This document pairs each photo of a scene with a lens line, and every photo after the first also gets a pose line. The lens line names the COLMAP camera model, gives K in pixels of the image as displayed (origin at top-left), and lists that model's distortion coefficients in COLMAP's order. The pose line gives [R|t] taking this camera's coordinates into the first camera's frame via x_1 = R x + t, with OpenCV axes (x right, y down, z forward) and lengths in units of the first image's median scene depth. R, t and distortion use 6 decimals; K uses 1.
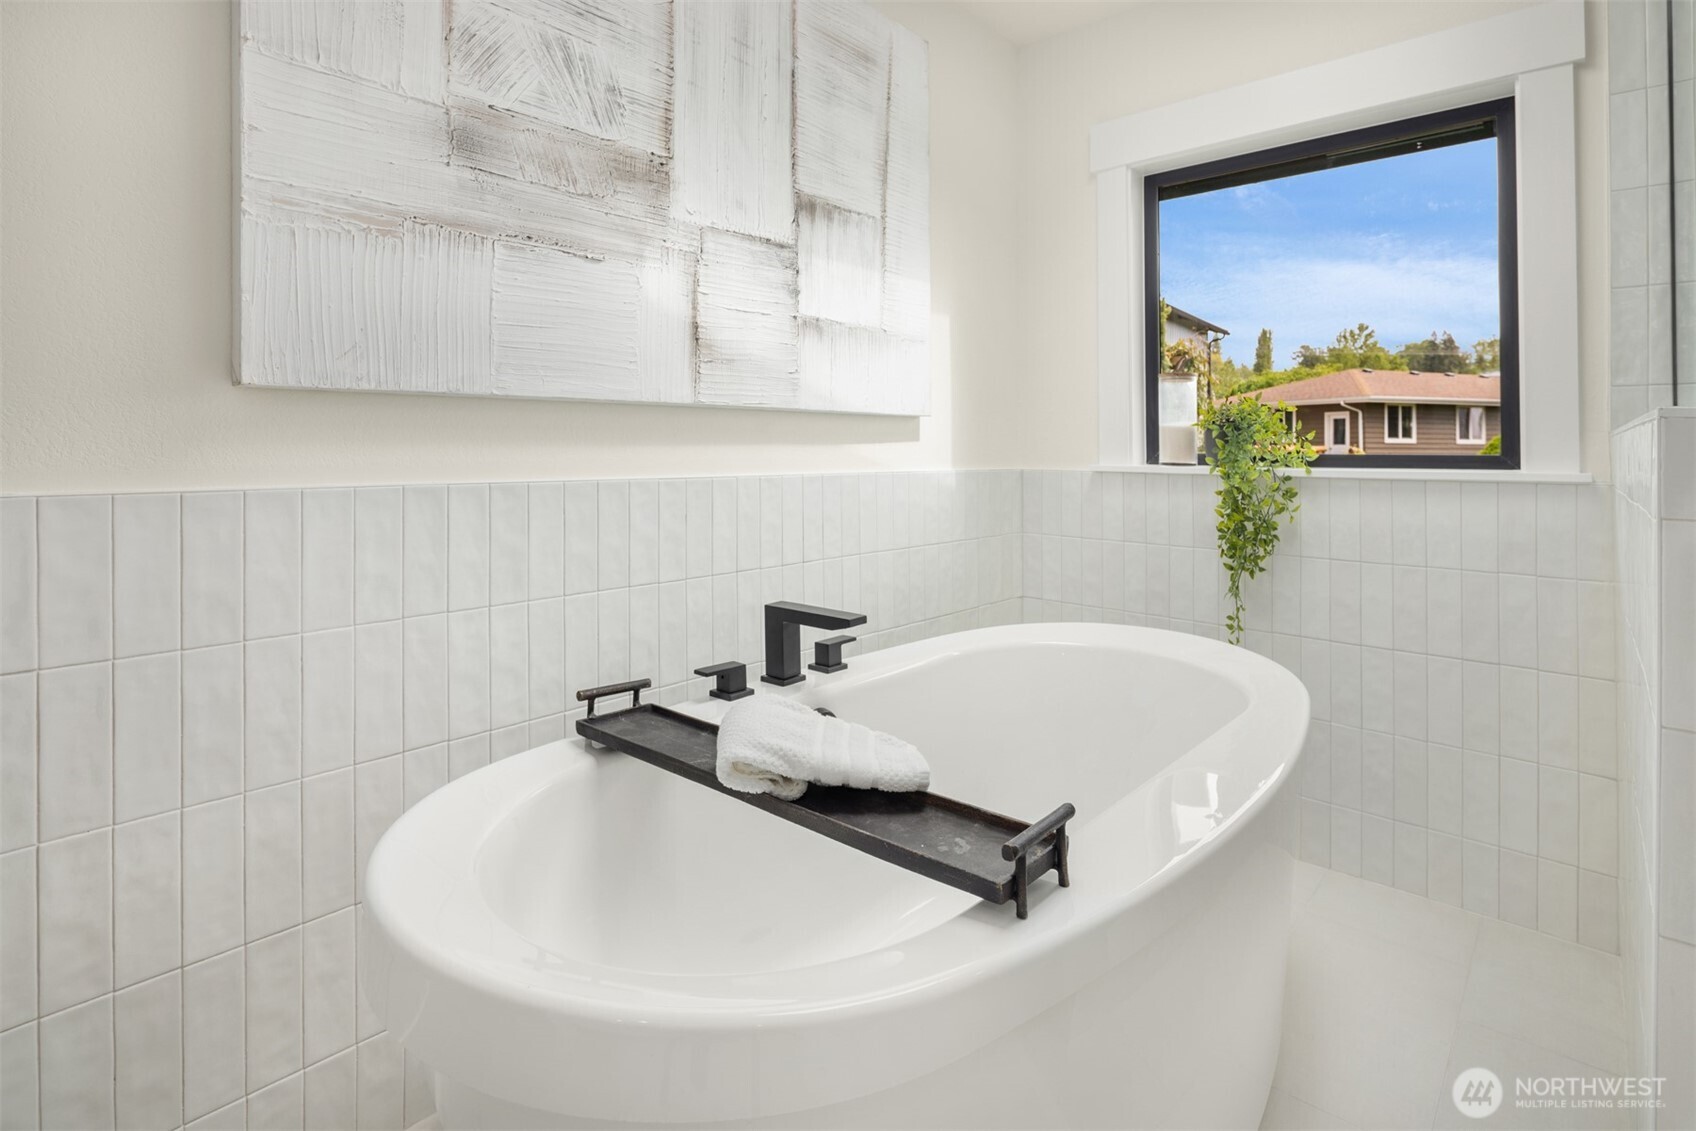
lens RADIAL K [[833.5, 0, 838.3], [0, 833.5, 470.4], [0, 0, 1]] dist [-0.002476, -0.004701]
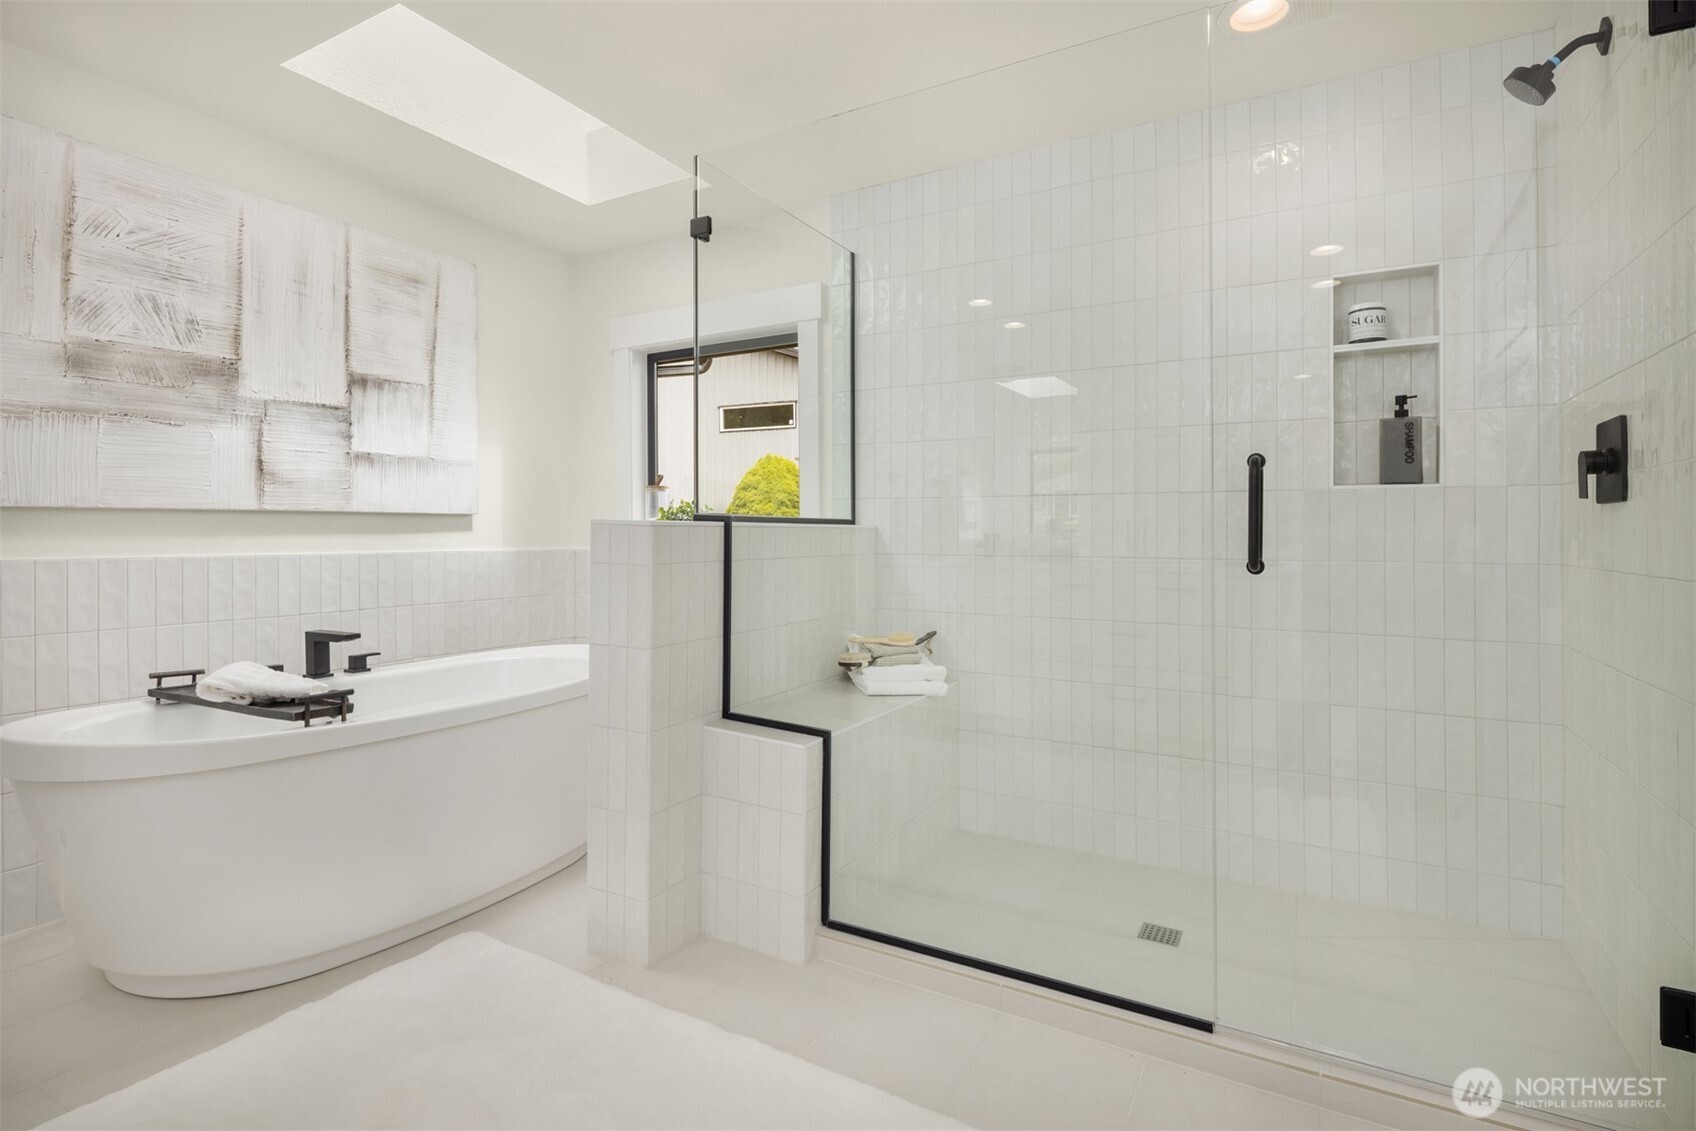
lens RADIAL K [[833.5, 0, 851.6], [0, 833.5, 548.6], [0, 0, 1]] dist [-0.002476, -0.004701]
pose [[0.975129, -0.010939, 0.221370, 0.599384], [0.013073, 0.999881, -0.008173, 0.024321], [-0.221254, 0.010864, 0.975156, -0.842573]]
